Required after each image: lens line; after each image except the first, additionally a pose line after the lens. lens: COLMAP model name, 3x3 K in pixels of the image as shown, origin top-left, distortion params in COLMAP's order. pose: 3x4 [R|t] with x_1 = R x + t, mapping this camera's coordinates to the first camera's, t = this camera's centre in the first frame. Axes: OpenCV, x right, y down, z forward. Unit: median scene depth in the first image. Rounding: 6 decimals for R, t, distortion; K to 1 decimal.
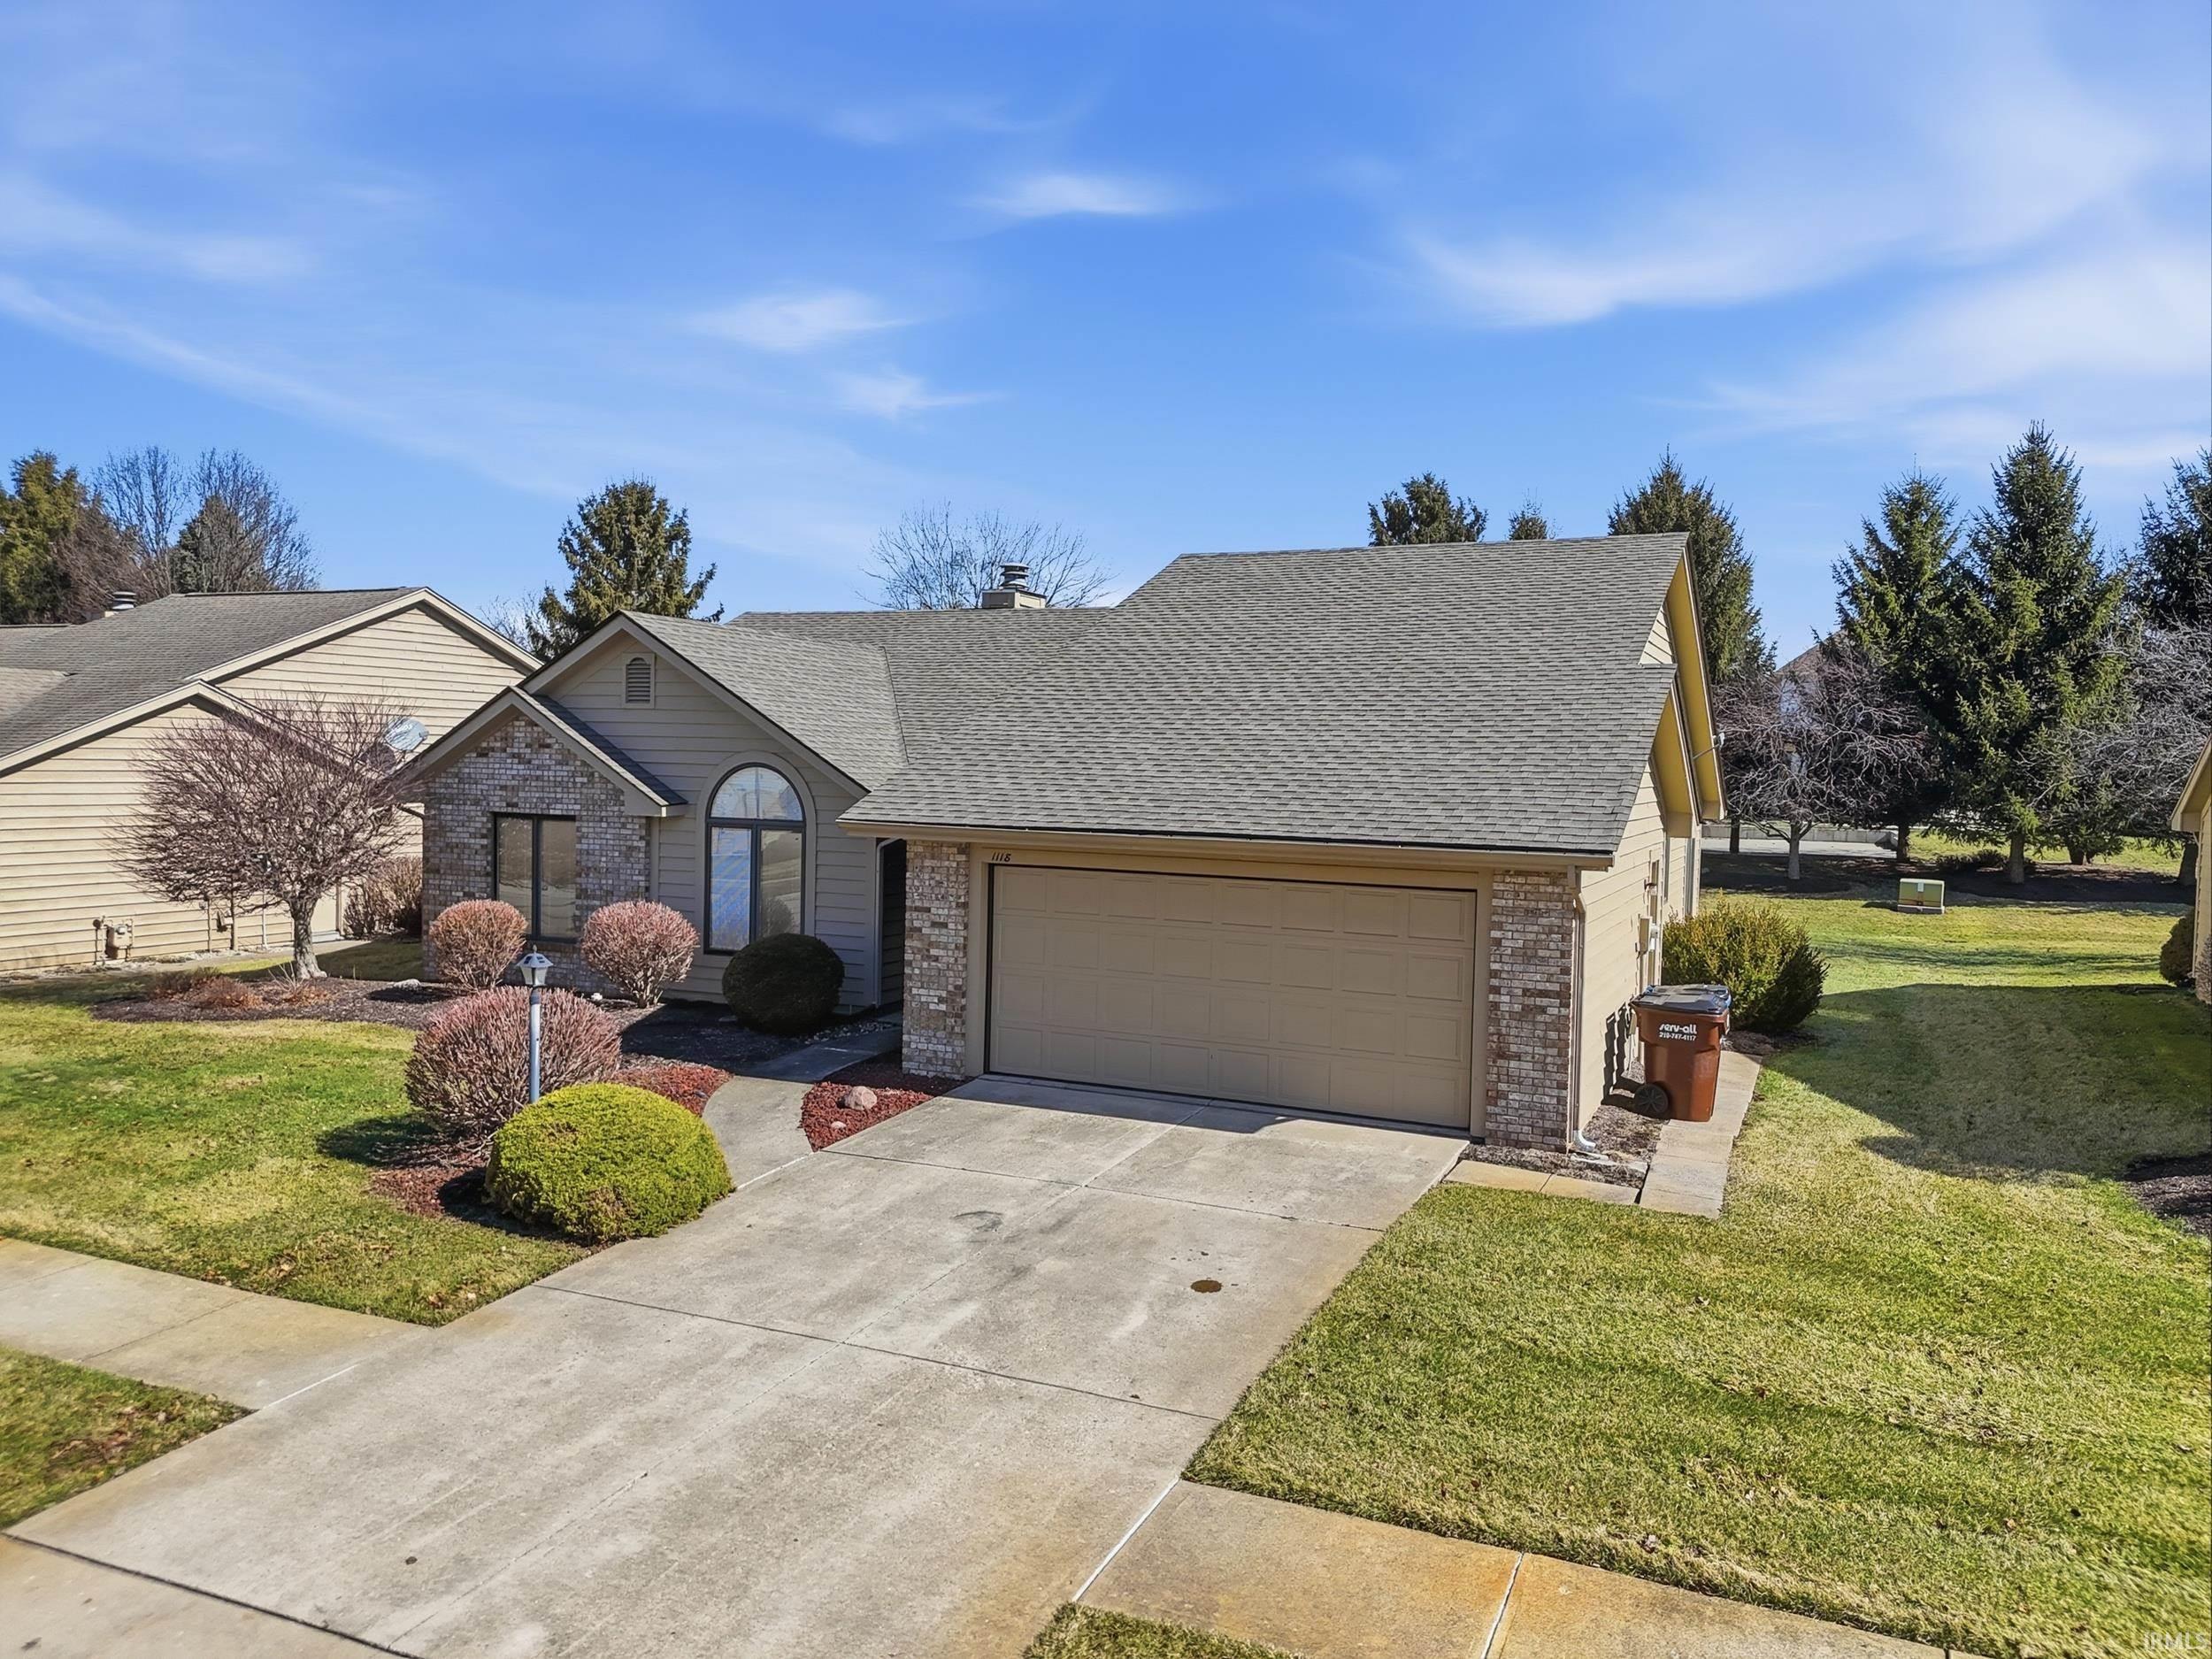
lens RADIAL K [[1631.4, 0, 1116.1], [0, 1631.4, 832.9], [0, 0, 1]] dist [0.074399, -0.080166]
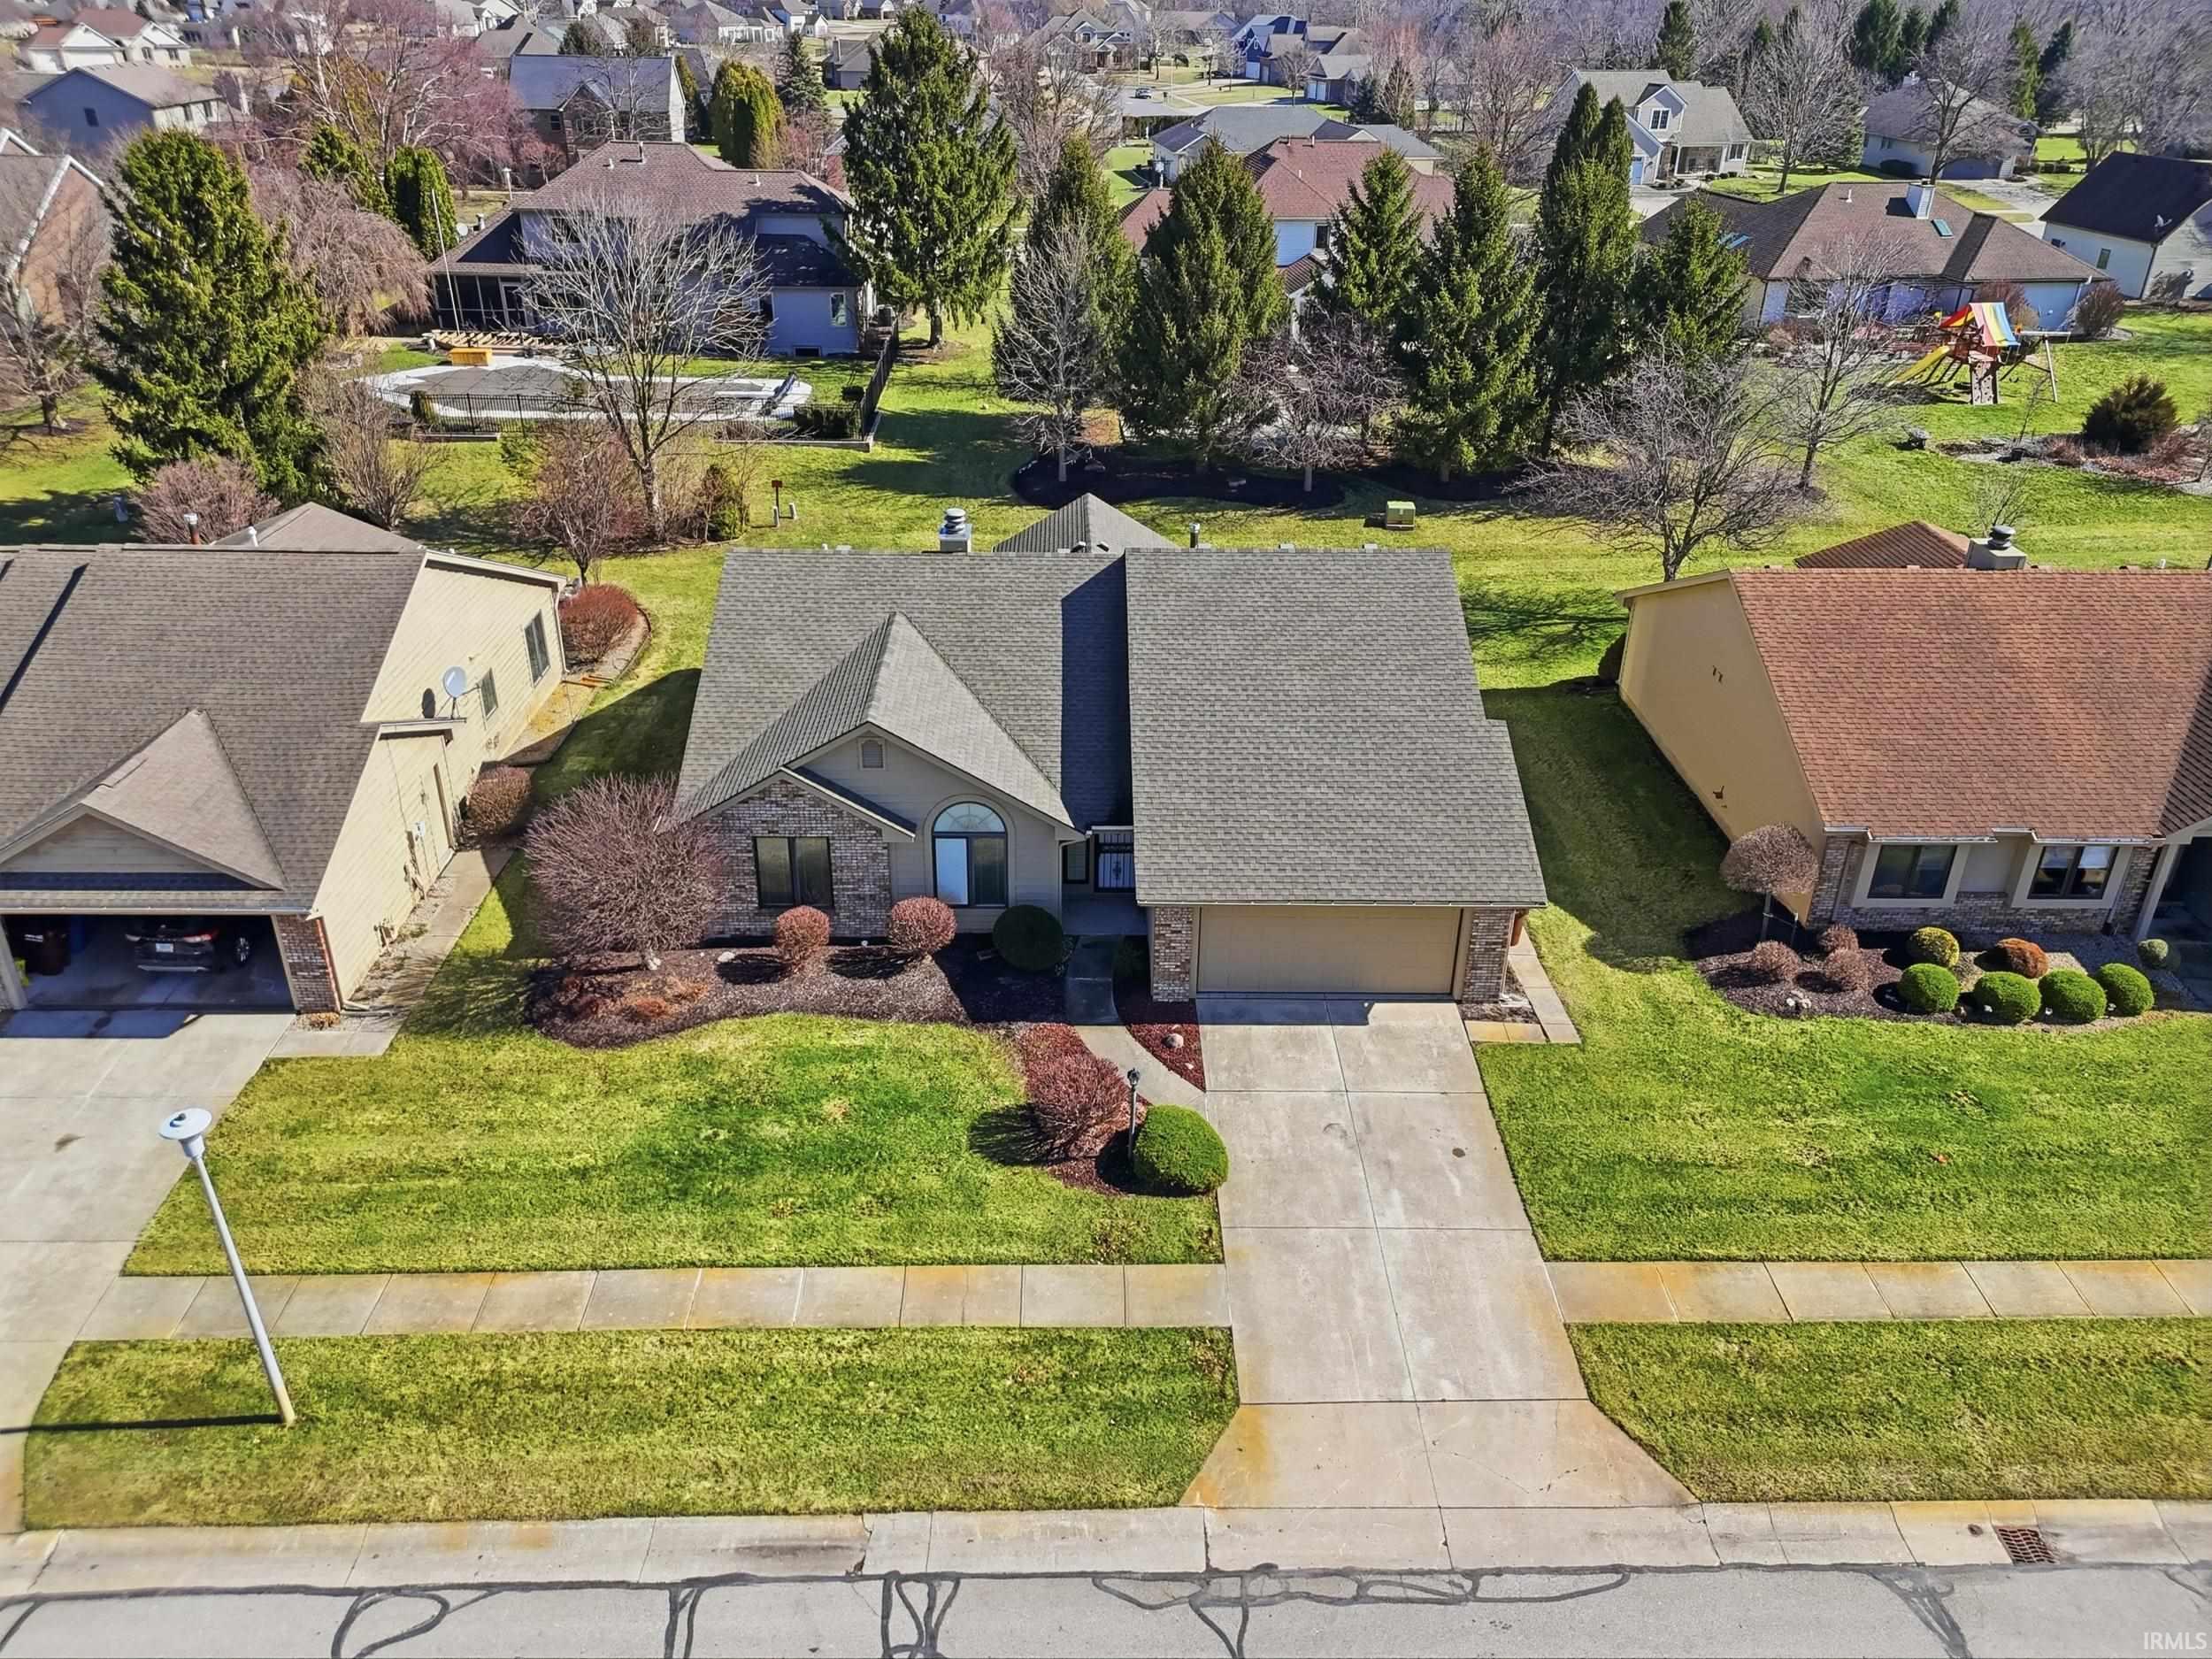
lens RADIAL K [[1631.2, 0, 1113.6], [0, 1631.2, 832.3], [0, 0, 1]] dist [0.169452, -0.411107]
pose [[0.901337, -0.207845, 0.379989, -0.992705], [0.023278, 0.899312, 0.436688, -0.996405], [-0.432492, -0.384758, 0.815421, -0.509841]]
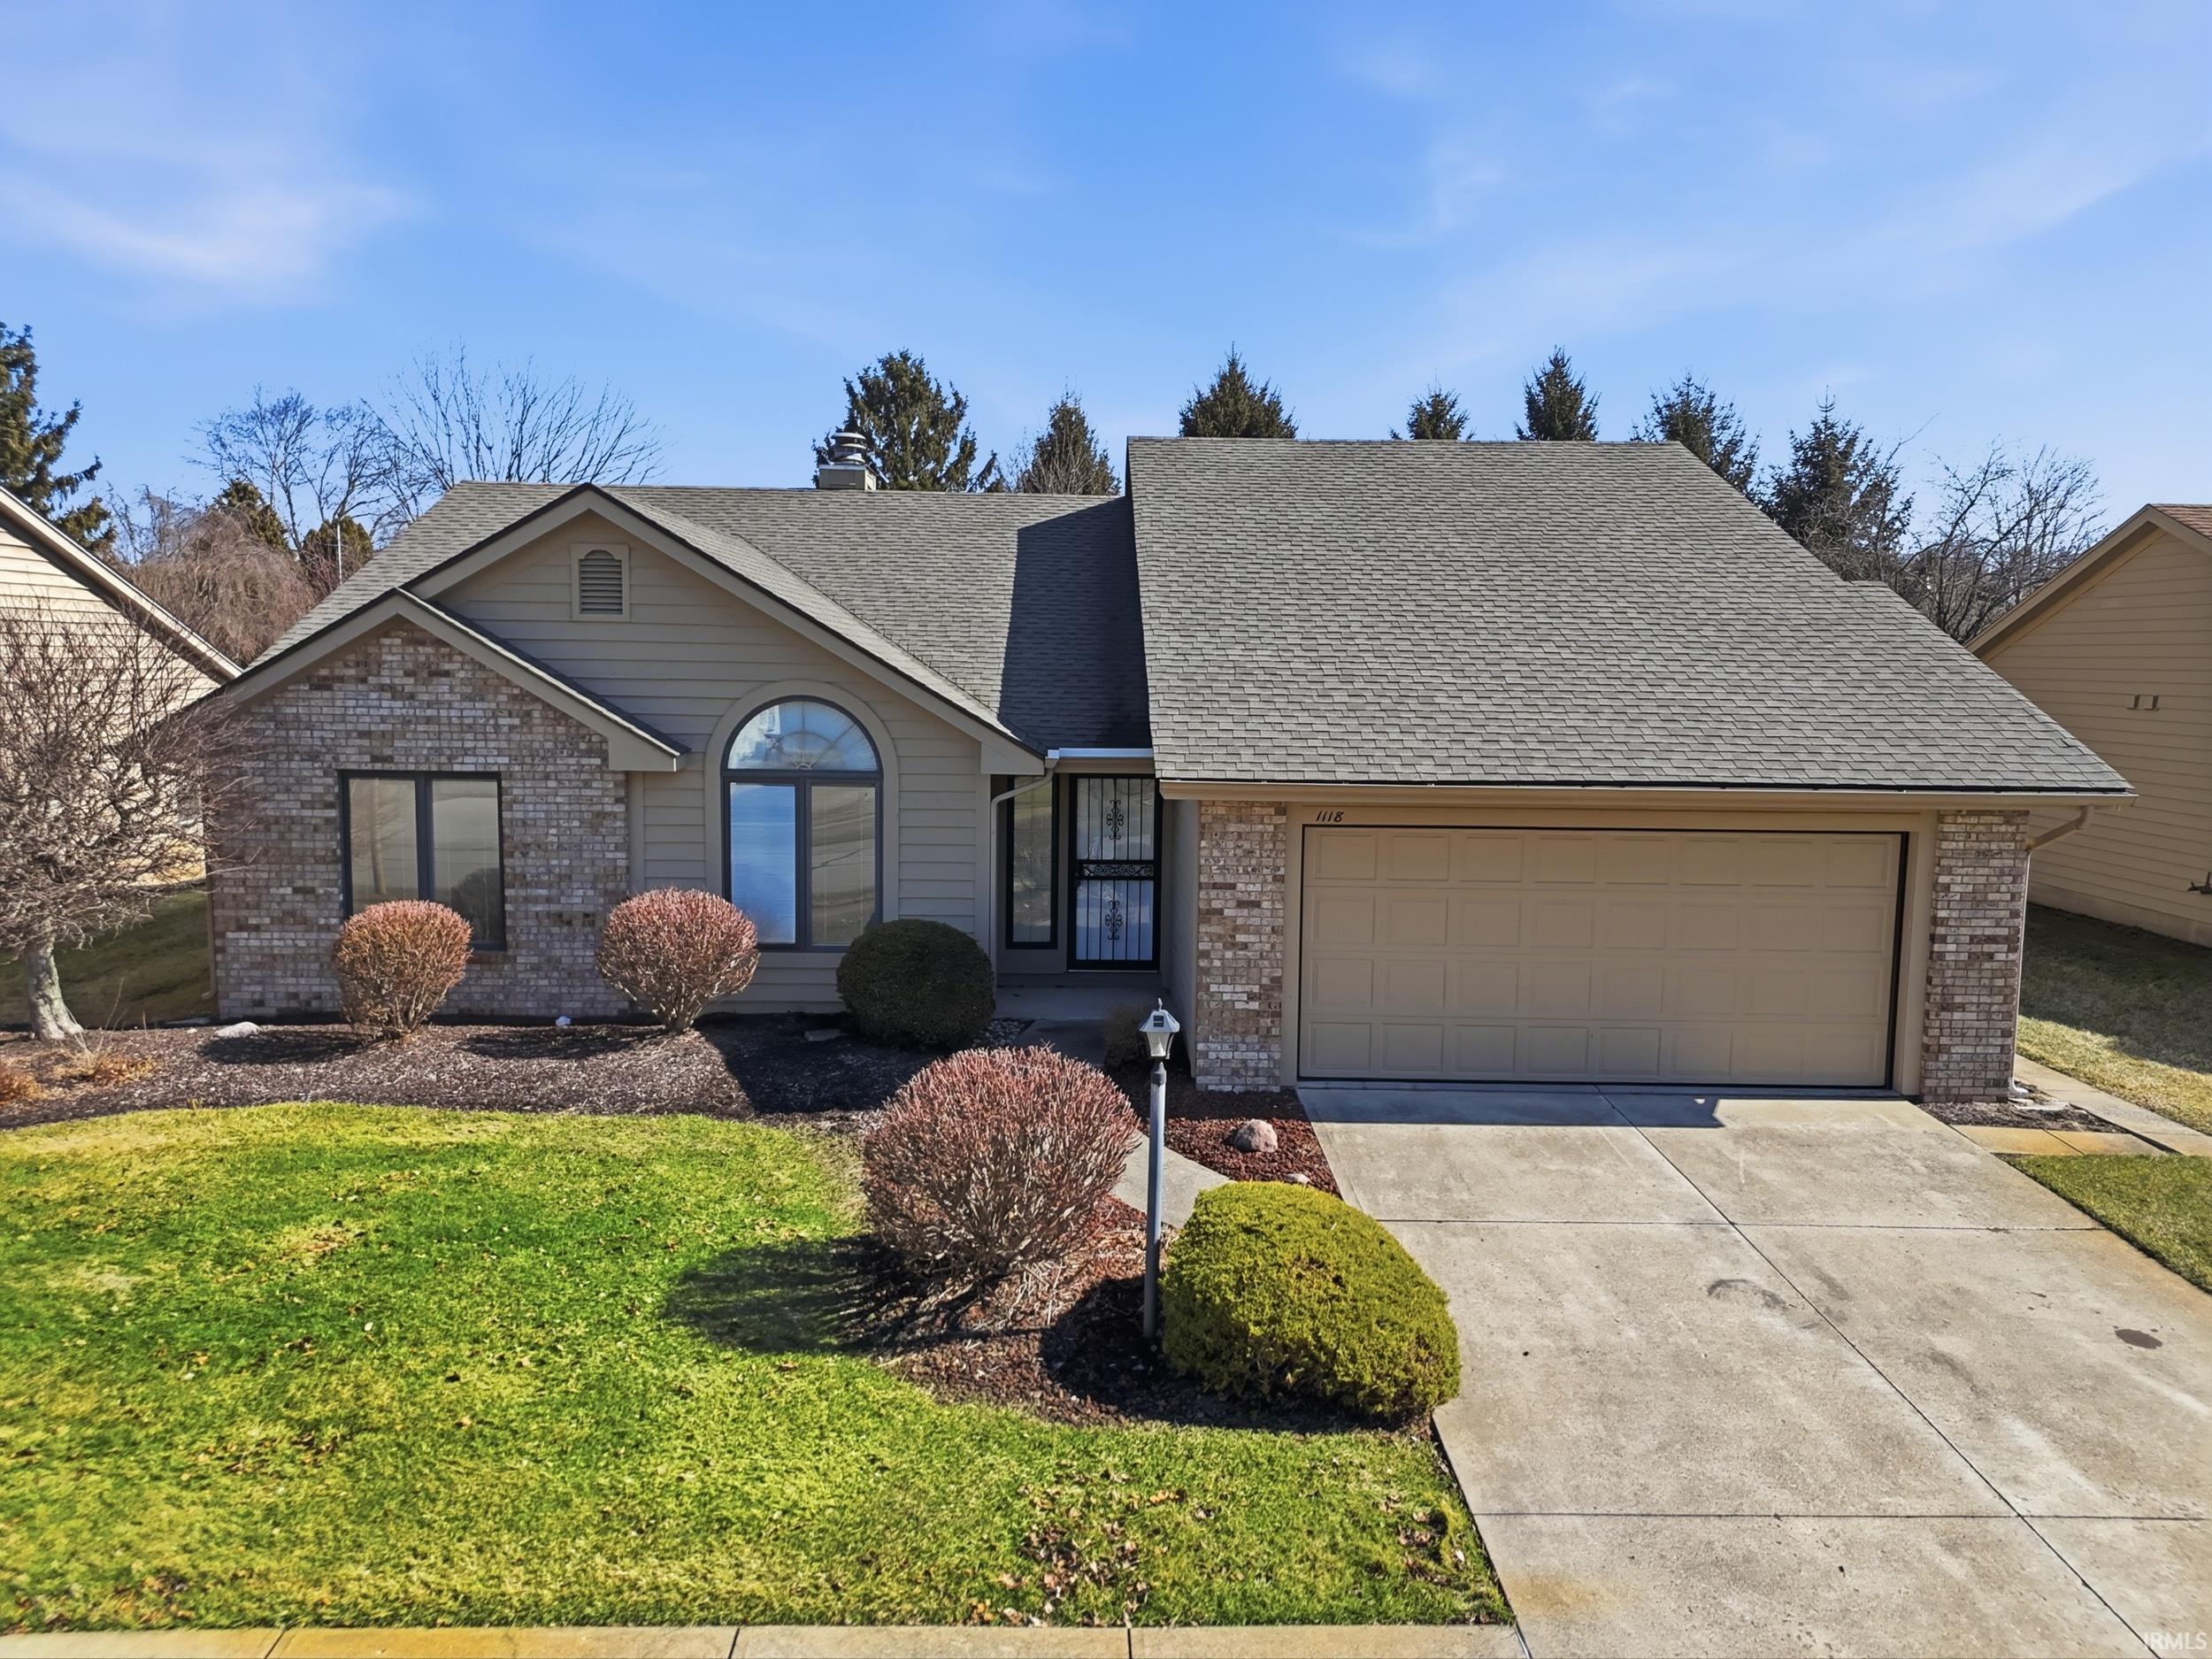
lens RADIAL K [[1631.4, 0, 1116.1], [0, 1631.4, 832.9], [0, 0, 1]] dist [0.074399, -0.080166]
pose [[0.901663, -0.055745, 0.428832, -0.590531], [0.025170, 0.996741, 0.076647, -0.048008], [-0.431707, -0.058317, 0.900127, 0.360815]]
